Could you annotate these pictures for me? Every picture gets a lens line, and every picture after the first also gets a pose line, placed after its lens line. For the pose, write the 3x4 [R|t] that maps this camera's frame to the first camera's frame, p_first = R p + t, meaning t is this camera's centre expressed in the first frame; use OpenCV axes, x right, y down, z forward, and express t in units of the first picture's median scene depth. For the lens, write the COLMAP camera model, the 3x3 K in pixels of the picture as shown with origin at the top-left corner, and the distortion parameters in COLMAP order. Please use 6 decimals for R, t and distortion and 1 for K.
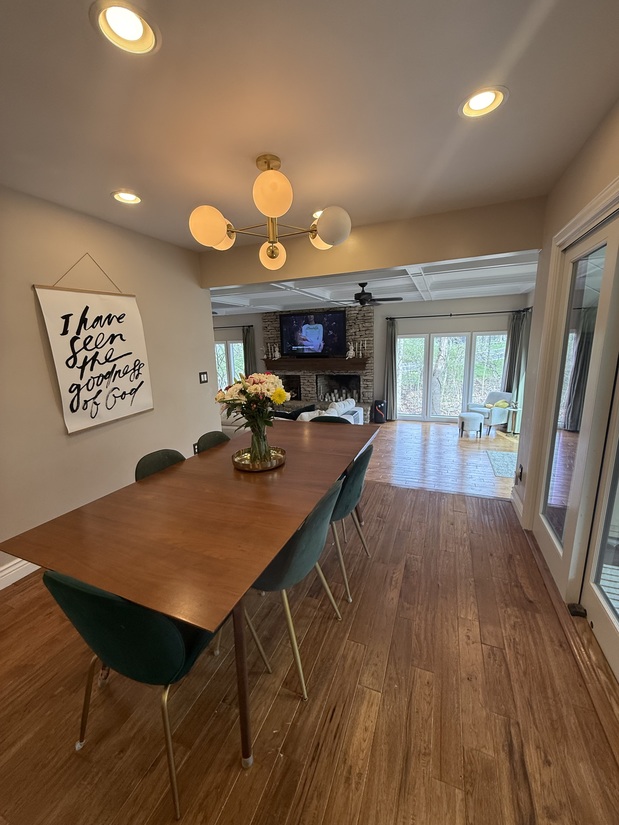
lens RADIAL K [[330.5, 0, 311.3], [0, 330.5, 413.0], [0, 0, 1]] dist [0.002657, 0.000655]
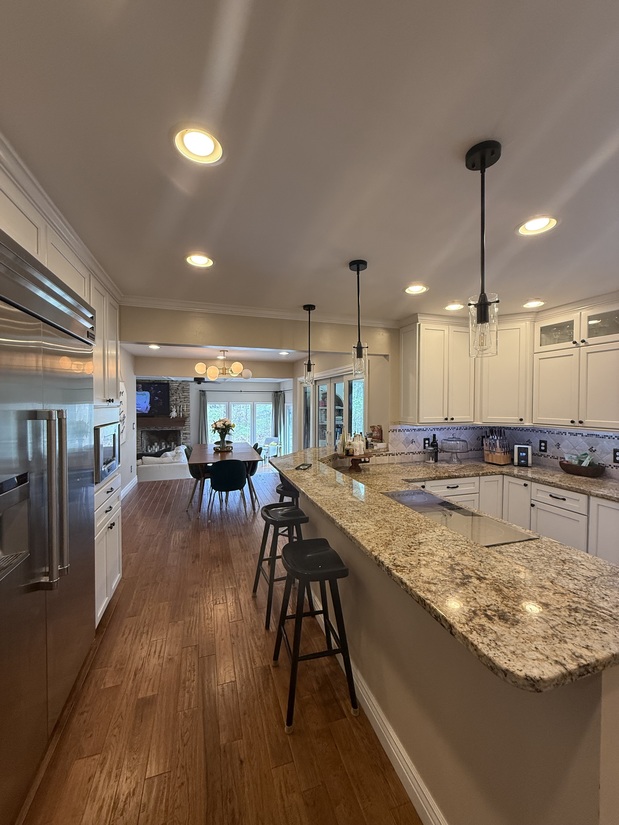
lens RADIAL K [[330.5, 0, 309.1], [0, 330.5, 412.0], [0, 0, 1]] dist [0.002657, 0.000655]
pose [[0.770822, 0.017978, 0.636797, -0.306457], [0.106676, 0.981845, -0.156847, 0.081073], [-0.628056, 0.188832, 0.754909, -0.361755]]
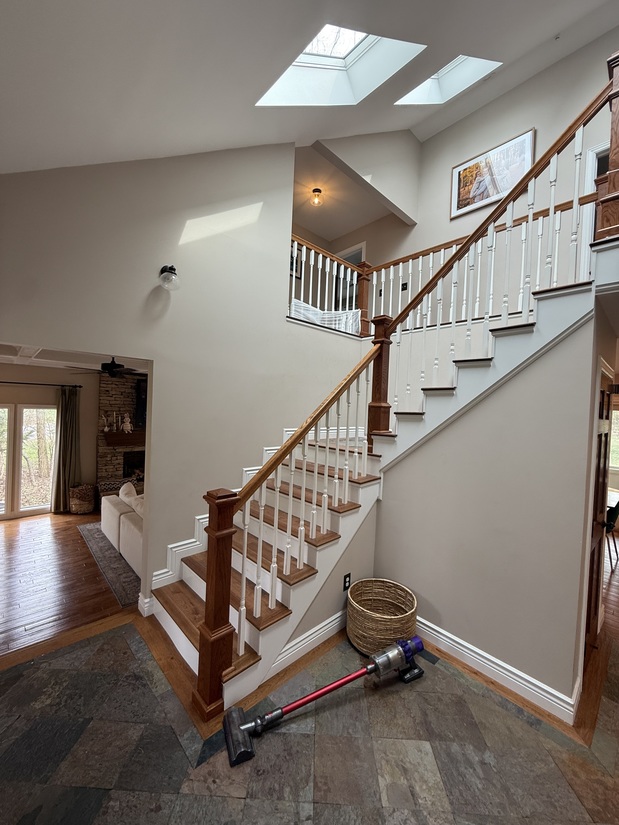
lens RADIAL K [[330.5, 0, 308.9], [0, 330.5, 412.5], [0, 0, 1]] dist [0.002657, 0.000655]
pose [[0.400468, 0.044659, 0.915222, -0.705881], [0.164547, 0.979070, -0.119774, -0.044664], [-0.901415, 0.198563, 0.384738, 0.315351]]
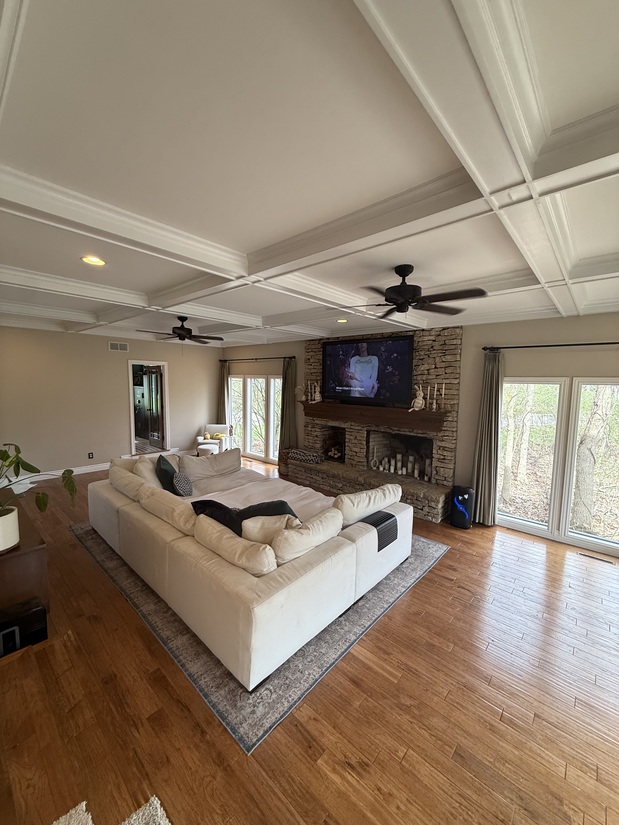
lens RADIAL K [[330.5, 0, 308.0], [0, 330.5, 408.9], [0, 0, 1]] dist [0.002657, 0.000655]
pose [[0.938815, 0.076981, -0.335710, 0.131051], [-0.117918, 0.987637, -0.103288, -0.077998], [0.323608, 0.136555, 0.936286, 0.342664]]
